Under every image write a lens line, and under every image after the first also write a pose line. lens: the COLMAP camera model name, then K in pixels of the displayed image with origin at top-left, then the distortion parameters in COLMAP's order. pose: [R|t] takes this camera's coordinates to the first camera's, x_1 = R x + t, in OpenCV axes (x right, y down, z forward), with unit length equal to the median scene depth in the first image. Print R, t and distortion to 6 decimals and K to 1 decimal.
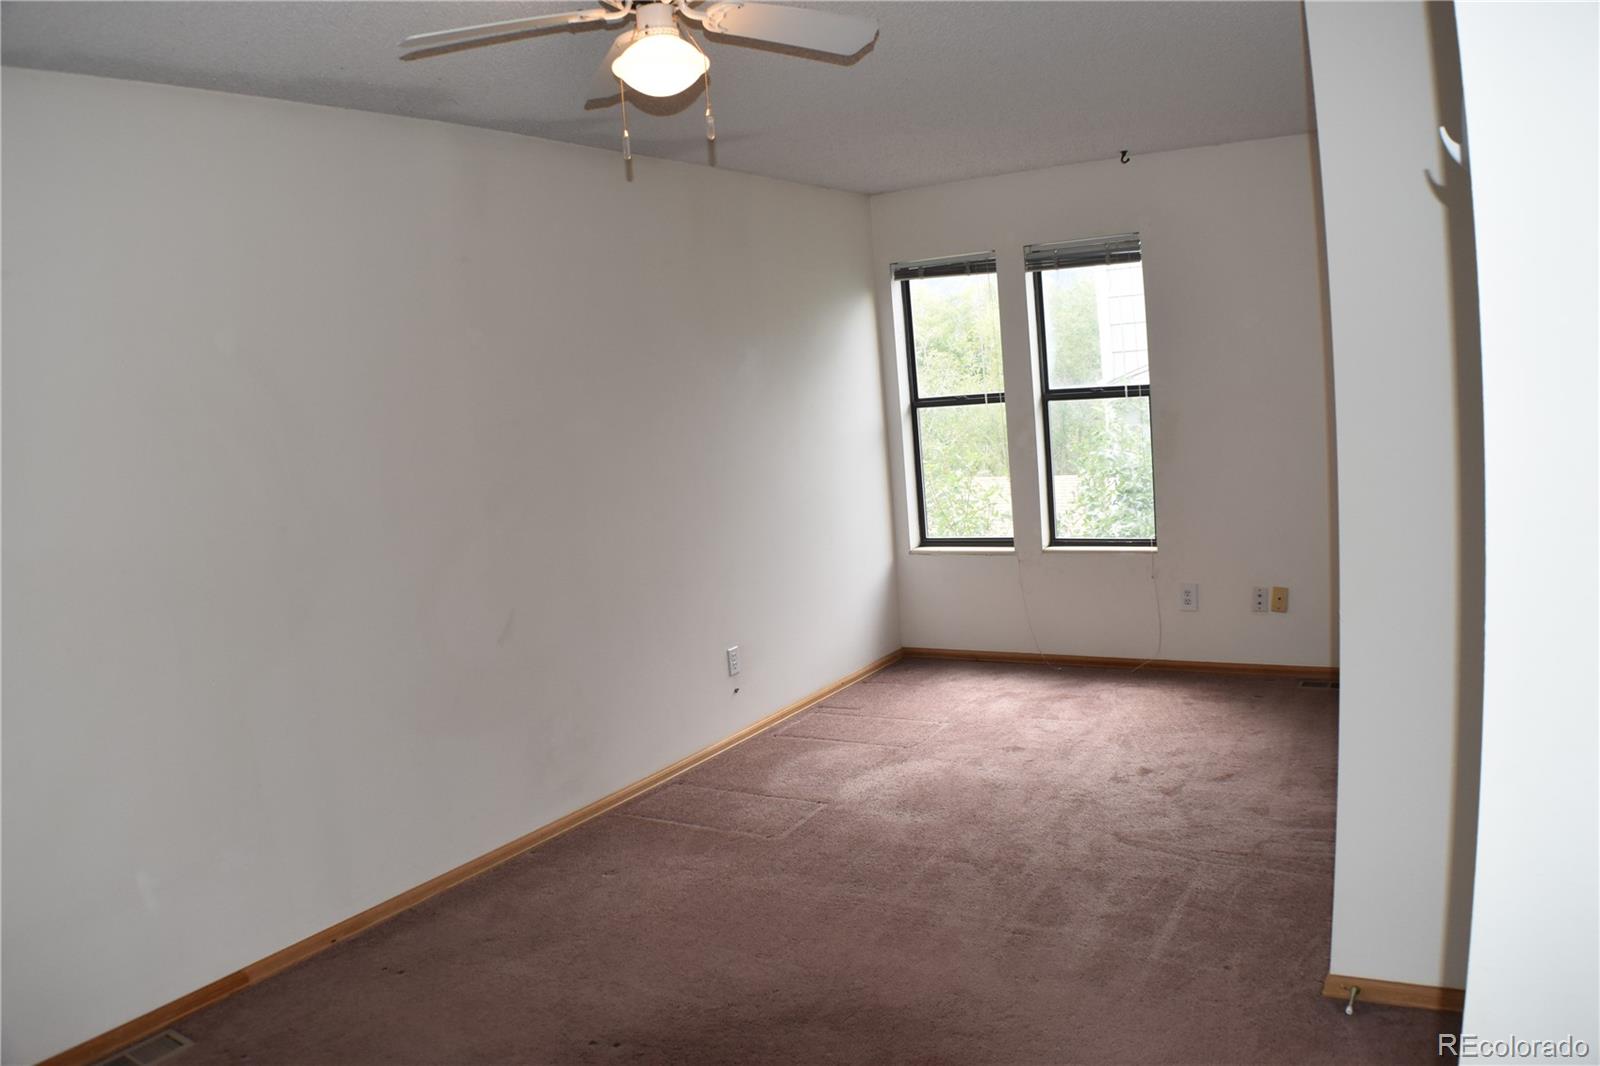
lens RADIAL K [[1257.6, 0, 800.0], [0, 1257.6, 533.0], [0, 0, 1]] dist [-0.101533, 0.000591]
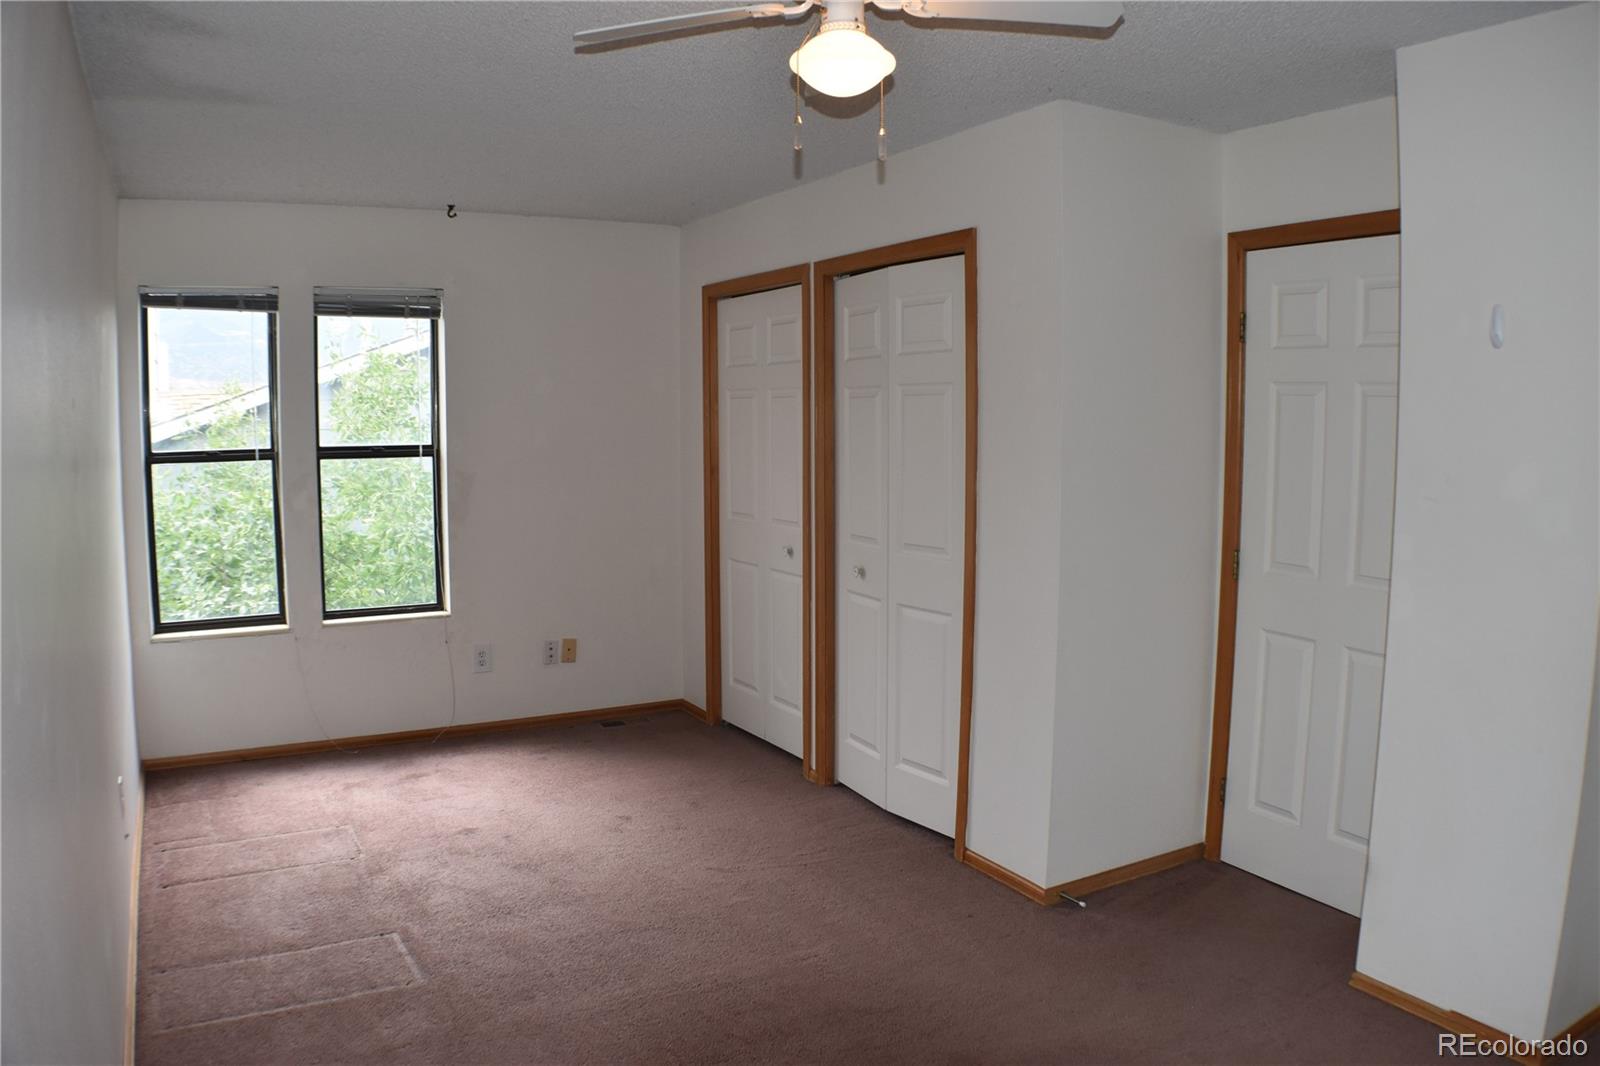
lens RADIAL K [[1257.6, 0, 800.0], [0, 1257.6, 533.0], [0, 0, 1]] dist [-0.101533, 0.000591]
pose [[0.523630, -0.015574, 0.851803, -0.404746], [0.072749, 0.996998, -0.026493, -0.003515], [-0.848834, 0.075840, 0.523191, 0.253507]]
